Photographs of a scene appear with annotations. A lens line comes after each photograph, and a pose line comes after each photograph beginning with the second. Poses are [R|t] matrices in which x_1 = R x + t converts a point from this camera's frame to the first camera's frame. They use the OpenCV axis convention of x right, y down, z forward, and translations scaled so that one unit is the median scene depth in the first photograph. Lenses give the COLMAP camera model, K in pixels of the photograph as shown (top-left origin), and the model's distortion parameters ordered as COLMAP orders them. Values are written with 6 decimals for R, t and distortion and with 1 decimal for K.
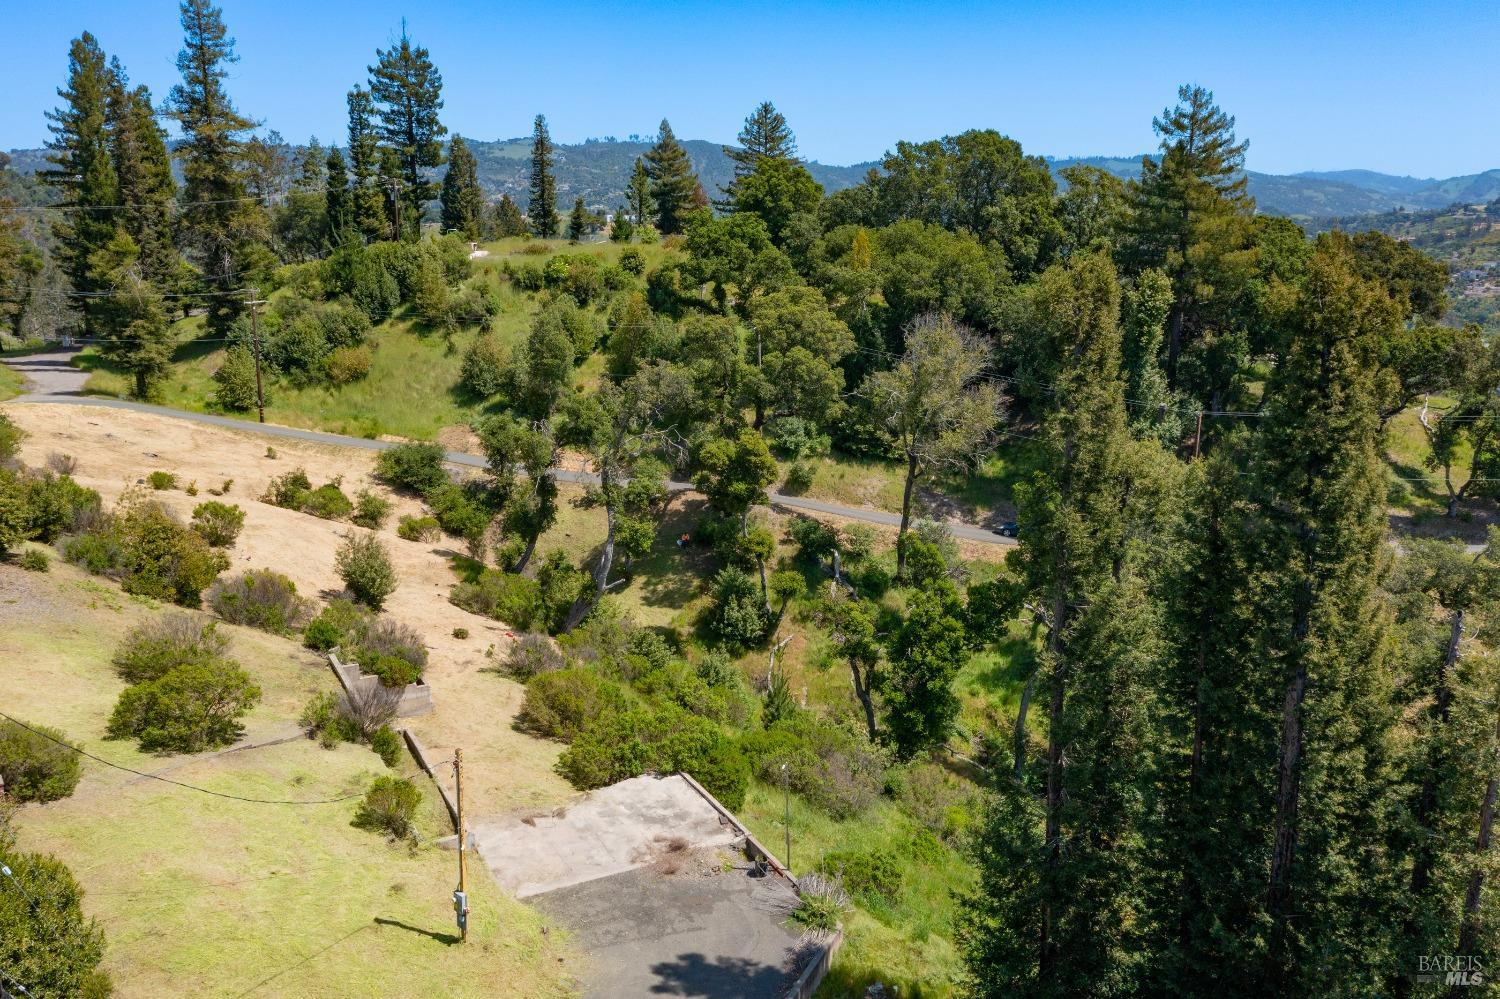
lens RADIAL K [[1194.2, 0, 748.8], [0, 1194.2, 495.6], [0, 0, 1]] dist [0.006406, 0.005216]
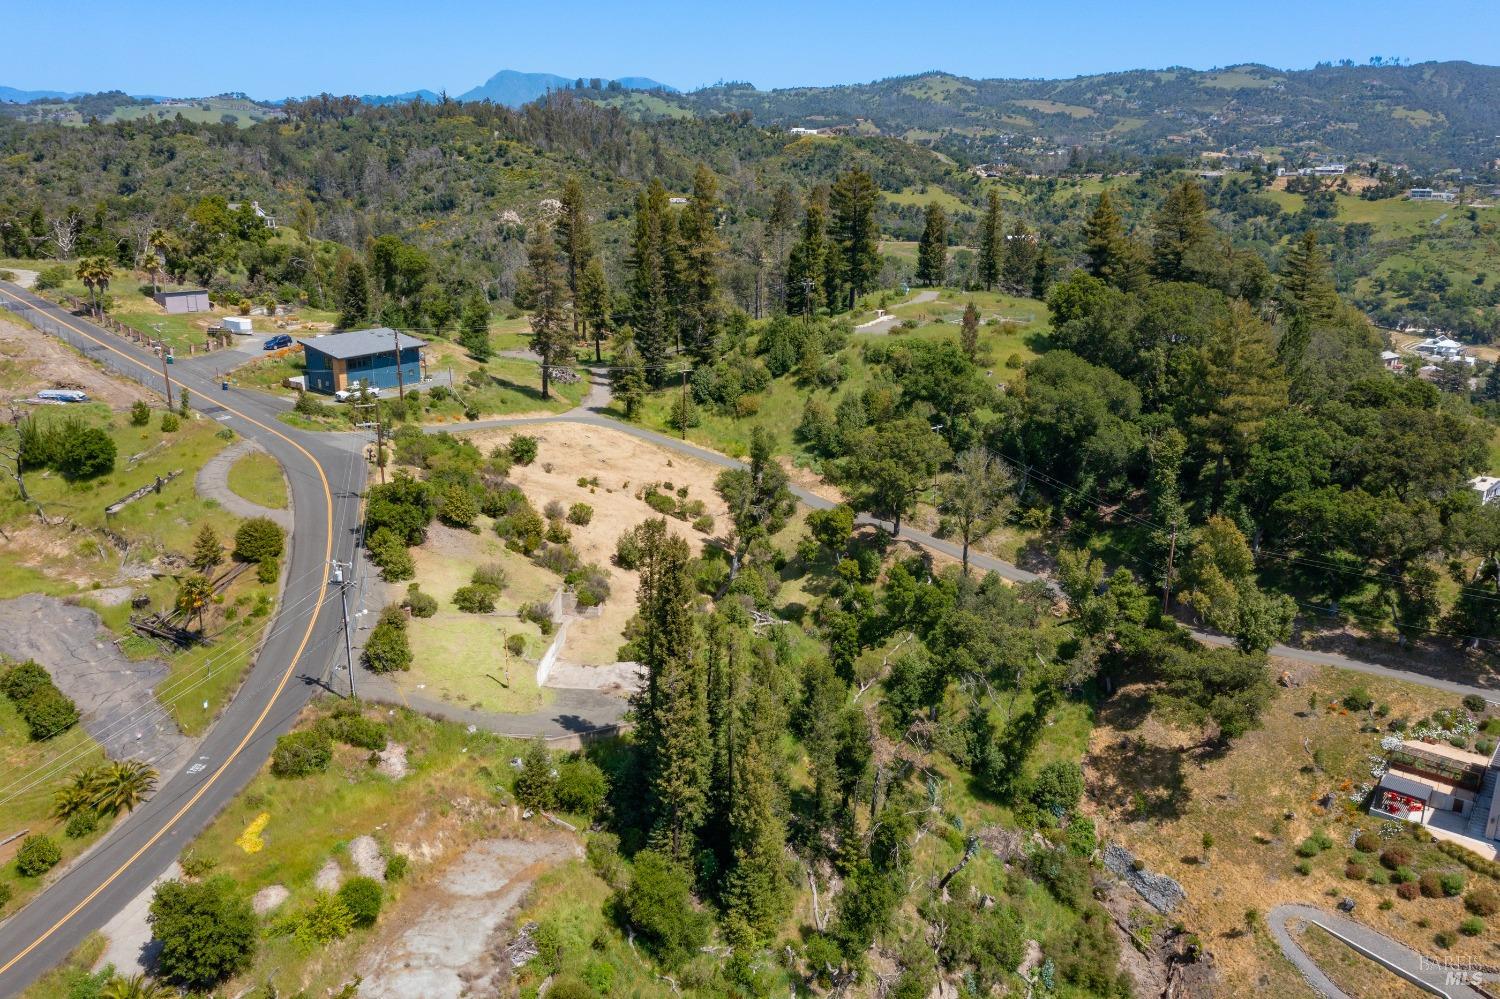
lens RADIAL K [[1194.2, 0, 749.4], [0, 1194.2, 490.9], [0, 0, 1]] dist [0.006406, 0.005216]
pose [[0.847457, 0.155764, -0.507498, 0.576872], [-0.127671, 0.987728, 0.089966, -0.161257], [0.515284, -0.011450, 0.856943, -0.436008]]
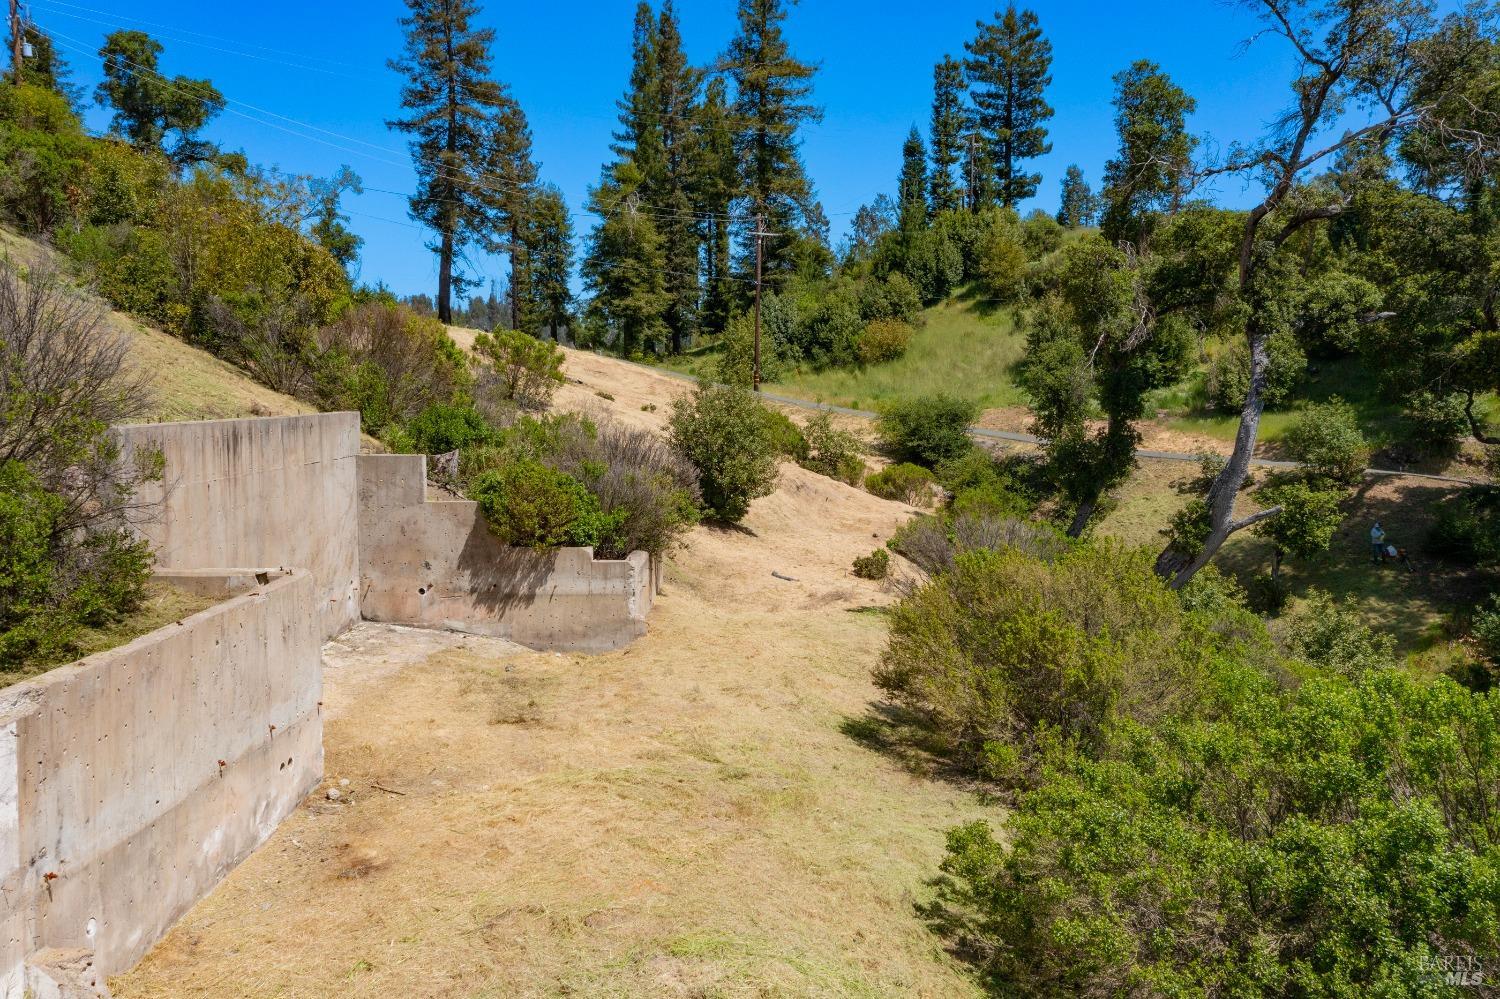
lens RADIAL K [[1194.2, 0, 750.0], [0, 1194.2, 495.5], [0, 0, 1]] dist [0.006406, 0.005216]
pose [[0.872931, 0.046134, -0.485658, -0.043082], [-0.110923, 0.988213, -0.105503, 0.085941], [0.475066, 0.145968, 0.867759, 0.369398]]
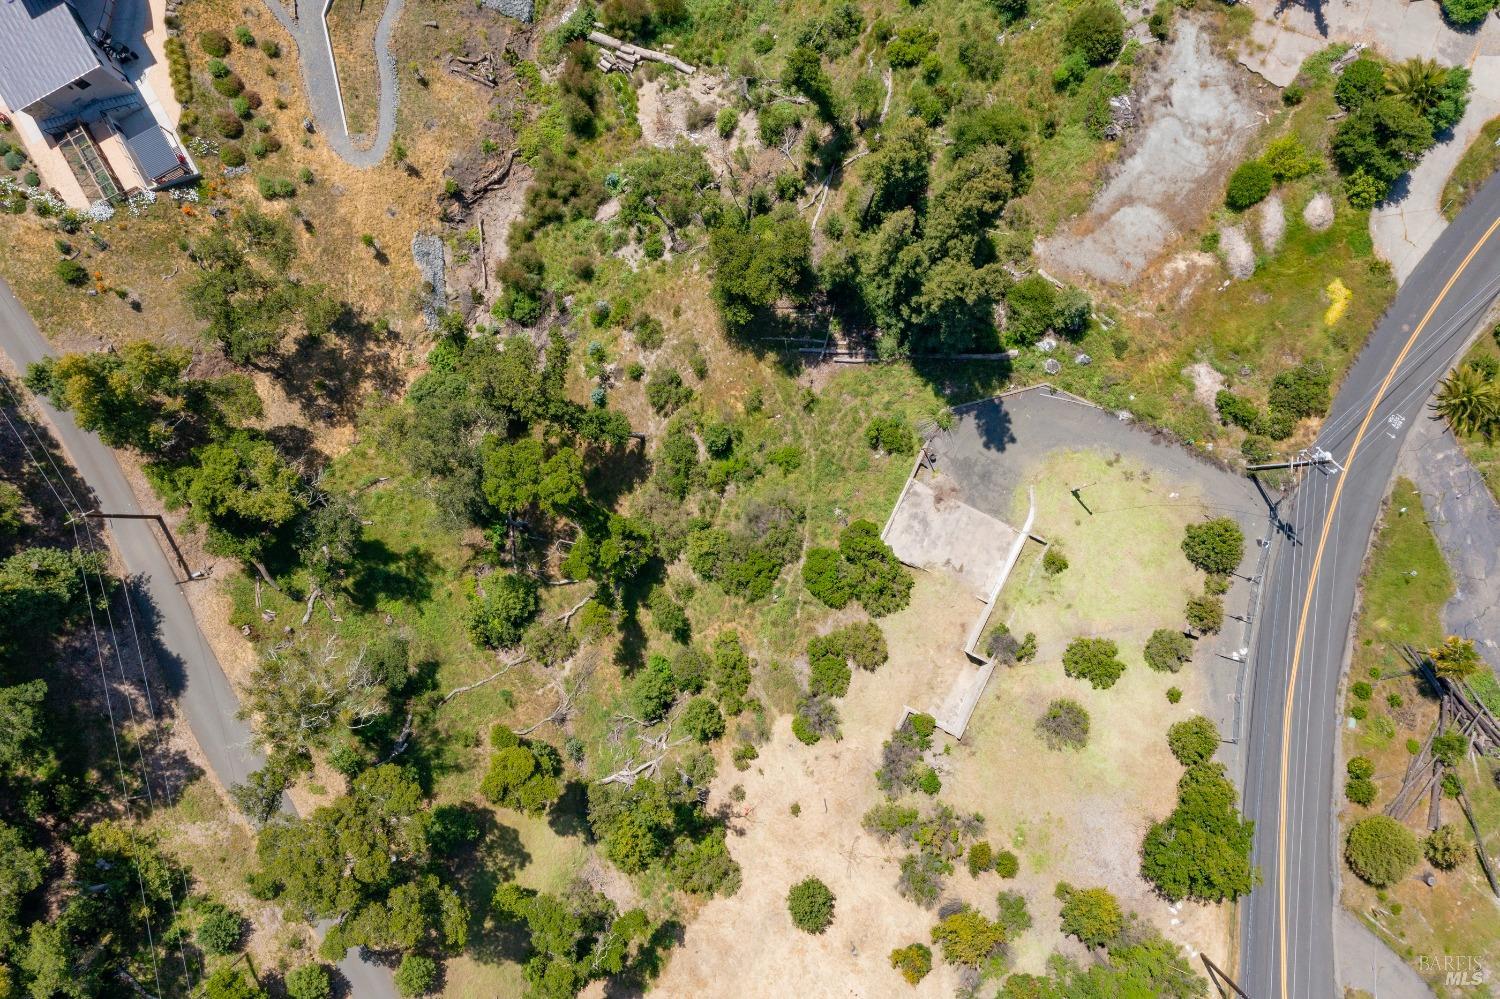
lens RADIAL K [[1194.2, 0, 743.2], [0, 1194.2, 503.1], [0, 0, 1]] dist [0.006406, 0.005216]
pose [[-0.591339, -0.806386, 0.007789, 0.053329], [0.186825, -0.127593, 0.974072, -0.780654], [-0.784484, 0.577462, 0.226104, 0.310264]]
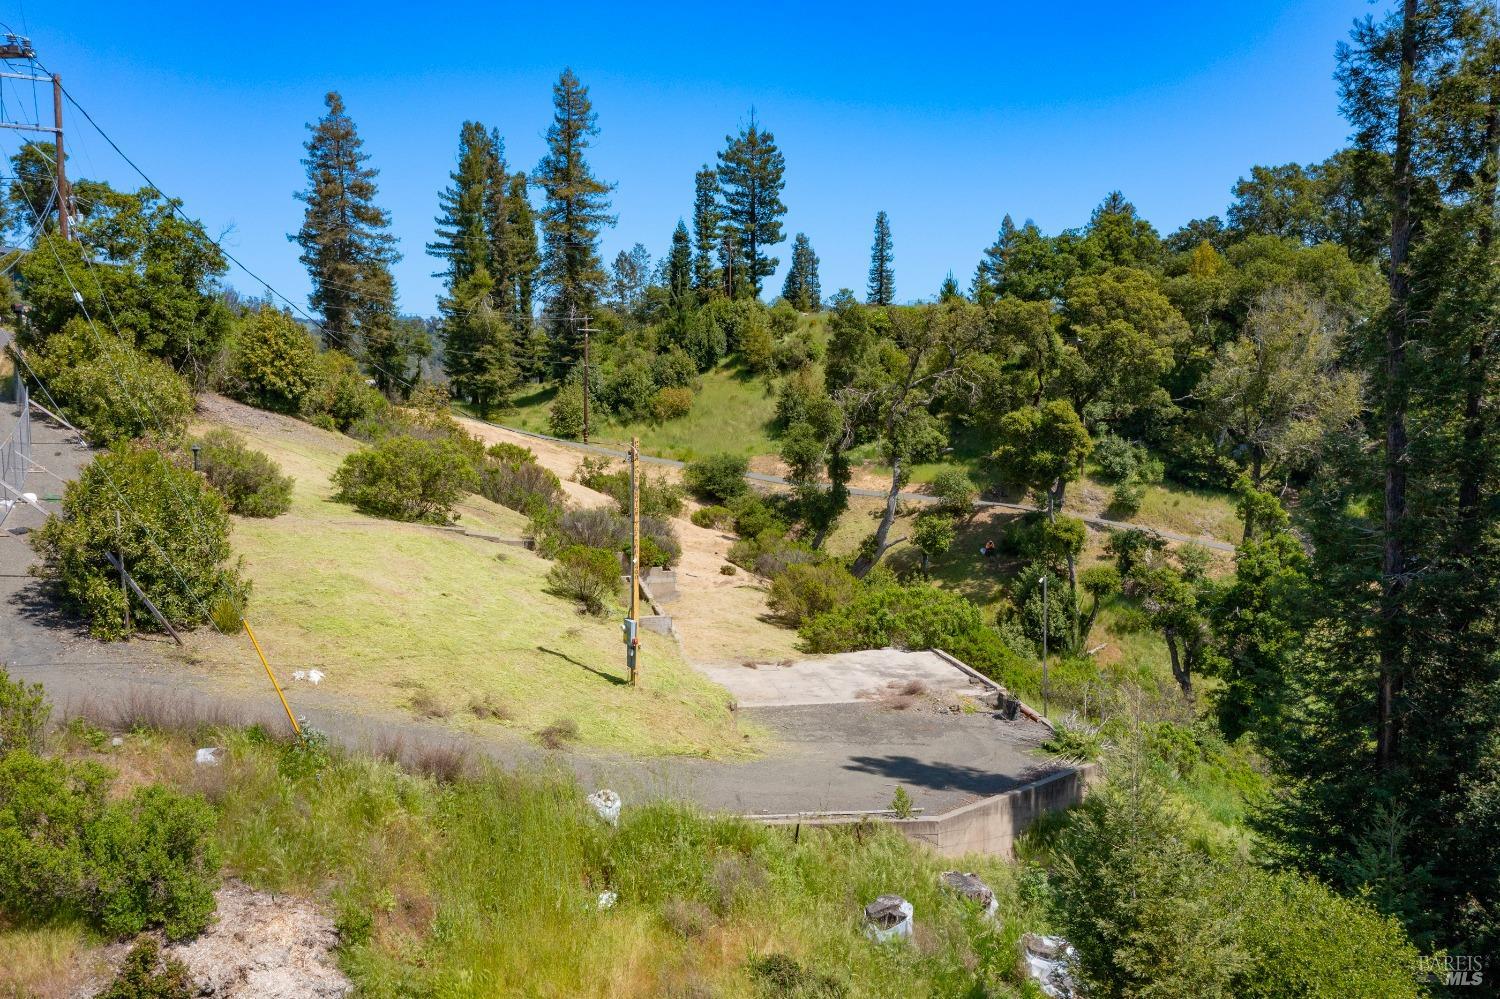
lens RADIAL K [[1194.2, 0, 743.5], [0, 1194.2, 513.5], [0, 0, 1]] dist [0.006406, 0.005216]
pose [[0.957330, 0.031276, -0.287300, 0.025196], [-0.065284, 0.991834, -0.109563, 0.106886], [0.281527, 0.123644, 0.951554, 0.060218]]
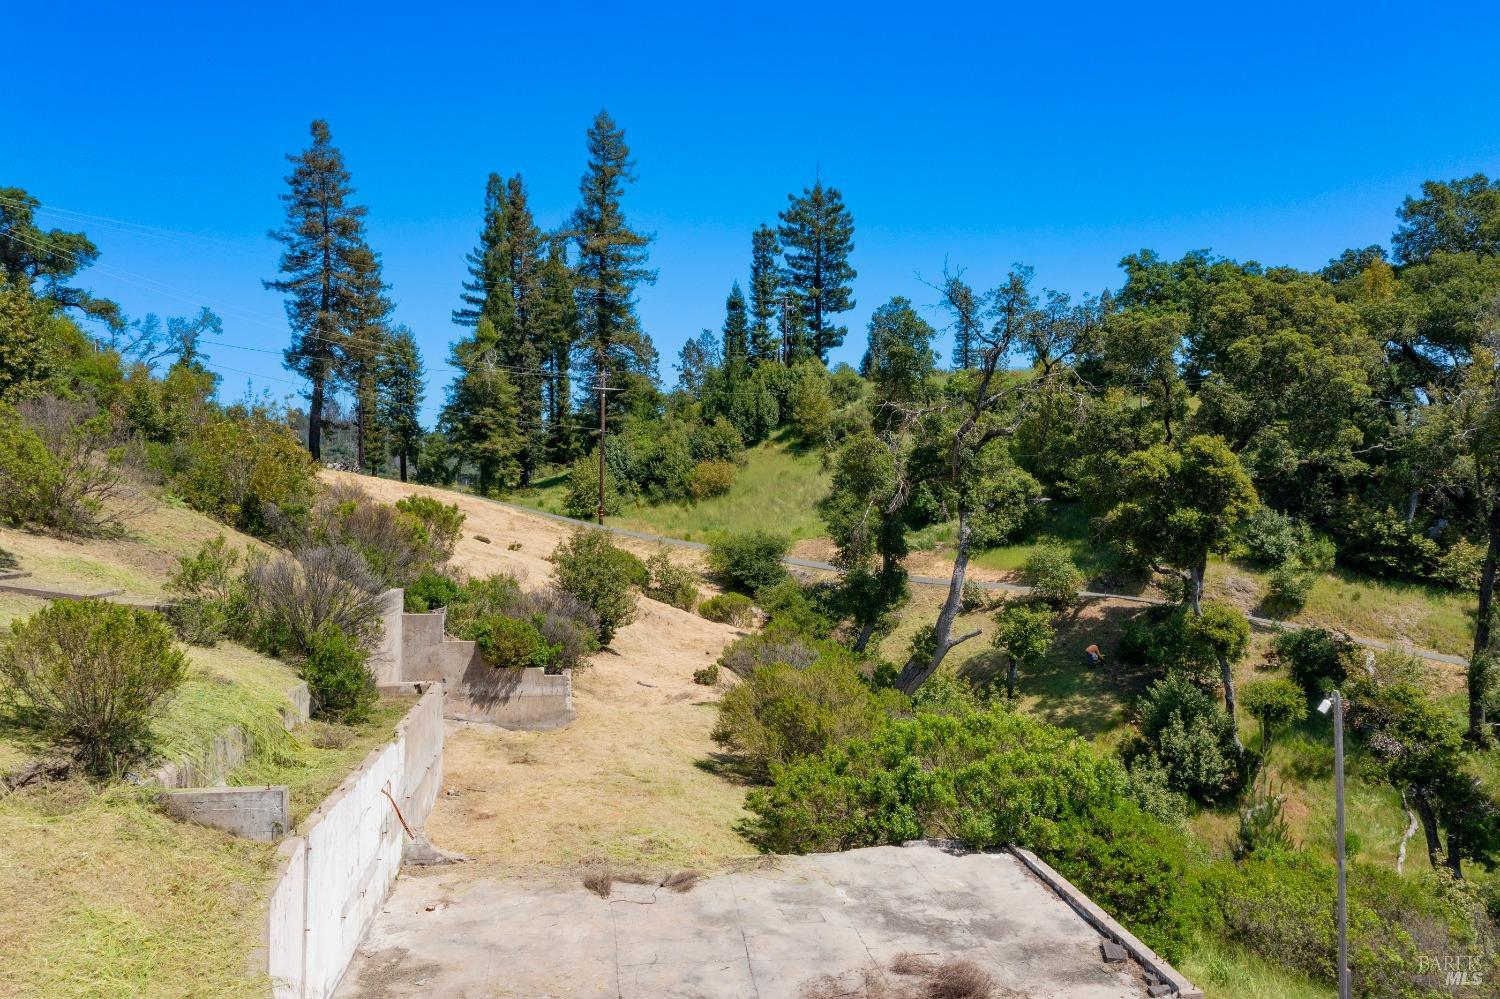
lens RADIAL K [[1194.2, 0, 749.1], [0, 1194.2, 499.4], [0, 0, 1]] dist [0.006406, 0.005216]
pose [[0.933638, 0.002586, -0.358209, 0.001402], [-0.082243, 0.974810, -0.207320, 0.093459], [0.348649, 0.223022, 0.910332, 0.260159]]
